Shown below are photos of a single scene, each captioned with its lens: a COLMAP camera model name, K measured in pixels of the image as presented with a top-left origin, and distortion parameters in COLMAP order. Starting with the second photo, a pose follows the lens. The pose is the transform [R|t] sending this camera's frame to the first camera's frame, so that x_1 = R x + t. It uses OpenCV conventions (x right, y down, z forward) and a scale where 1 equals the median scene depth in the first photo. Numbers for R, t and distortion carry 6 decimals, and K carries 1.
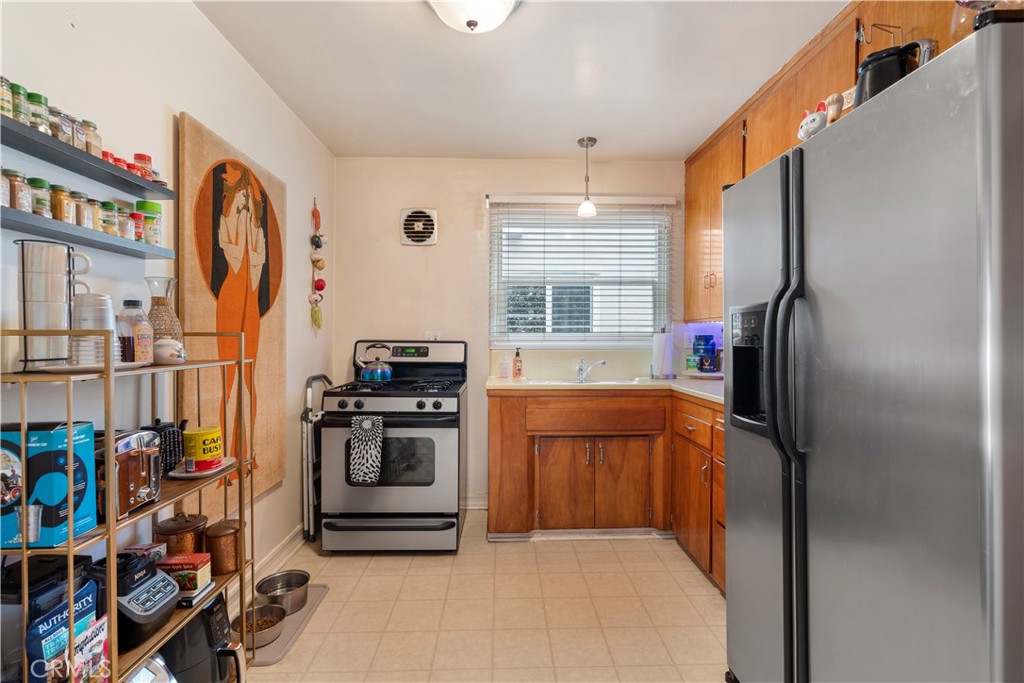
lens RADIAL K [[467.1, 0, 512.0], [0, 467.1, 341.5], [0, 0, 1]] dist [0.000904, 0.000049]
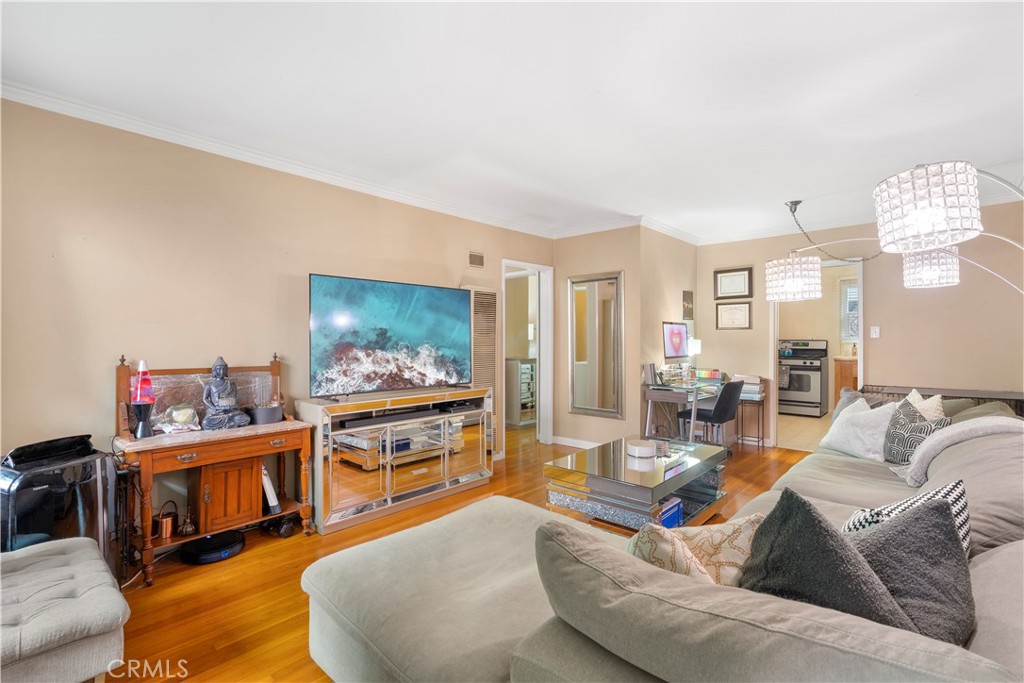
lens RADIAL K [[467.1, 0, 512.0], [0, 467.1, 341.5], [0, 0, 1]] dist [0.000904, 0.000049]
pose [[0.721128, 0.003587, -0.692792, 0.475446], [-0.000786, 0.999990, 0.004359, -0.003988], [0.692801, -0.002599, 0.721124, -2.220778]]
